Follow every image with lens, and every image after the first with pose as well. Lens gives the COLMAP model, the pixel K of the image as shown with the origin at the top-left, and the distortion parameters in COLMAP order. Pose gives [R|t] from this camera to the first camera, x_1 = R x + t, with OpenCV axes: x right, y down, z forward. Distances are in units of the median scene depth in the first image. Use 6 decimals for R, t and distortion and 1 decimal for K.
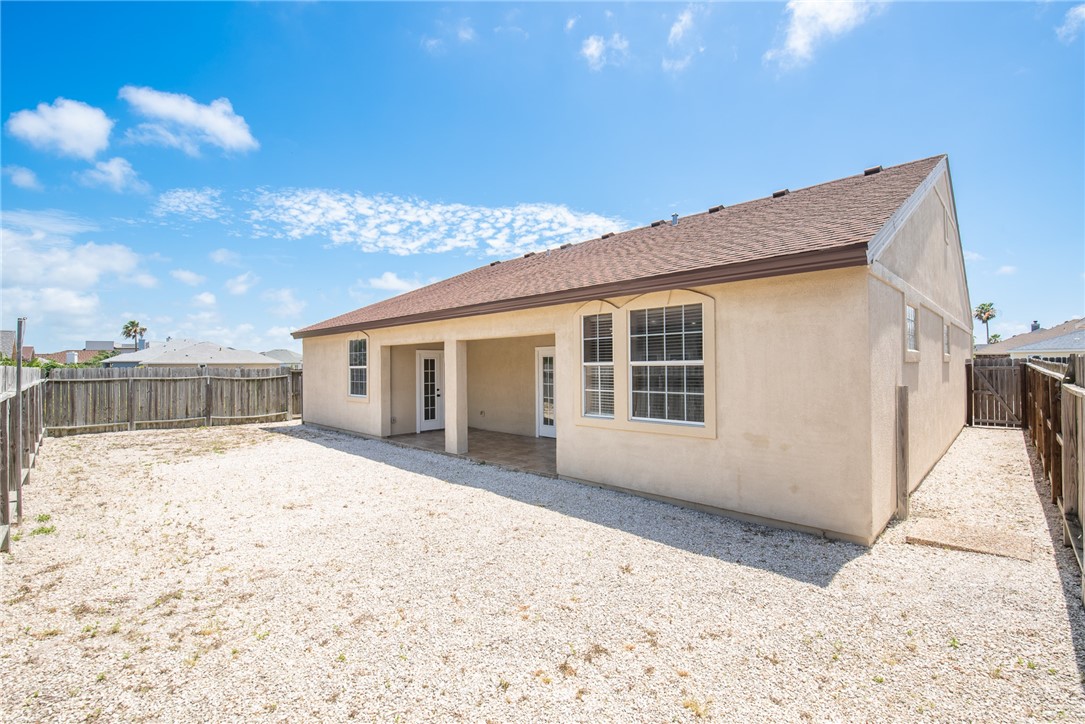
lens RADIAL K [[472.3, 0, 548.1], [0, 472.3, 359.1], [0, 0, 1]] dist [-0.001032, -0.010753]
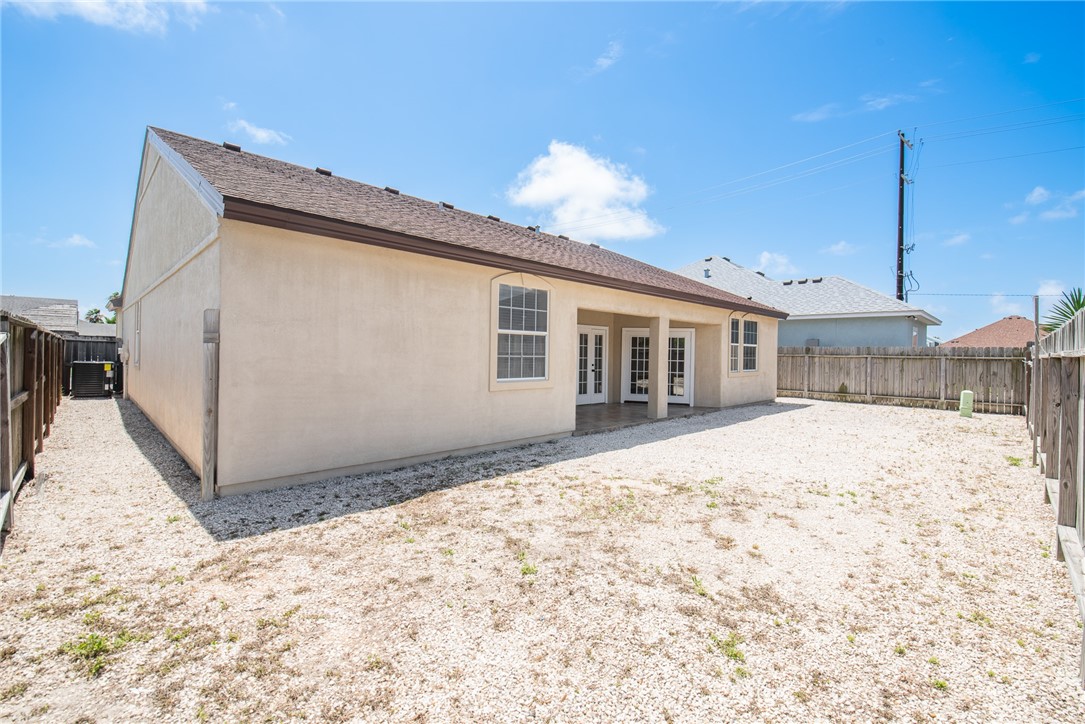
lens RADIAL K [[472.3, 0, 548.1], [0, 472.3, 359.1], [0, 0, 1]] dist [-0.001032, -0.010753]
pose [[0.010195, -0.004079, 0.999940, -1.020223], [-0.032178, 0.999472, 0.004405, 0.047942], [-0.999430, -0.032221, 0.010059, 0.966527]]
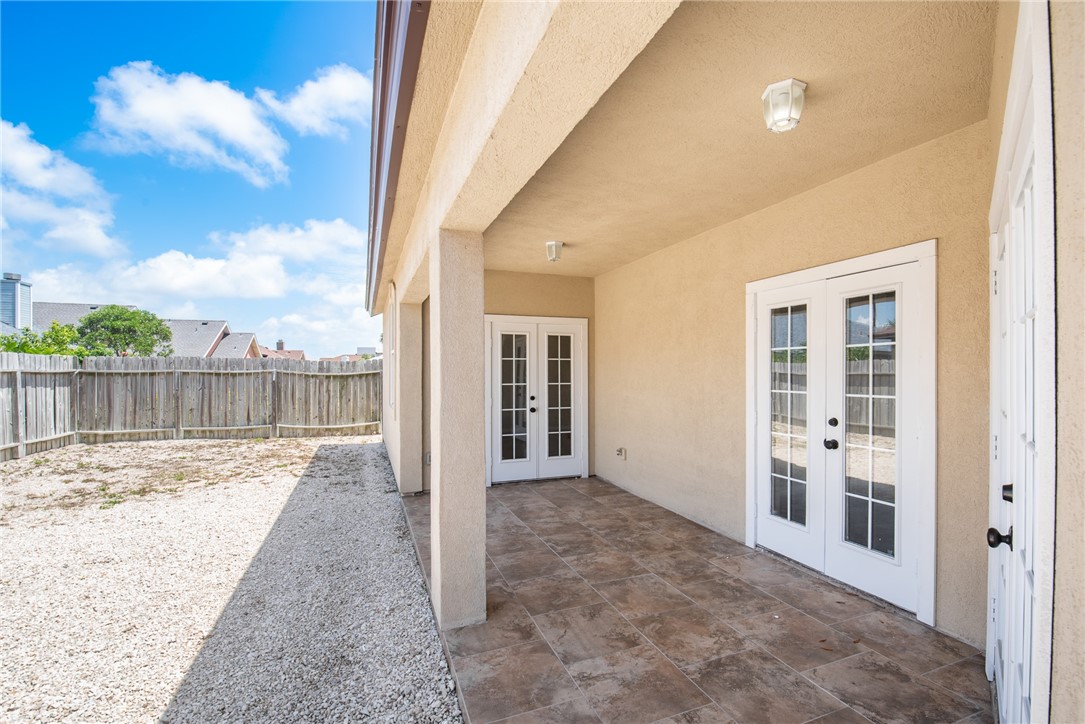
lens RADIAL K [[486.6, 0, 558.0], [0, 486.6, 369.1], [0, 0, 1]] dist [-0.010242, -0.000495]
pose [[0.914736, 0.006111, -0.404005, -0.008376], [-0.002013, 0.999942, 0.010568, 0.031062], [0.404046, -0.008854, 0.914696, 0.573576]]
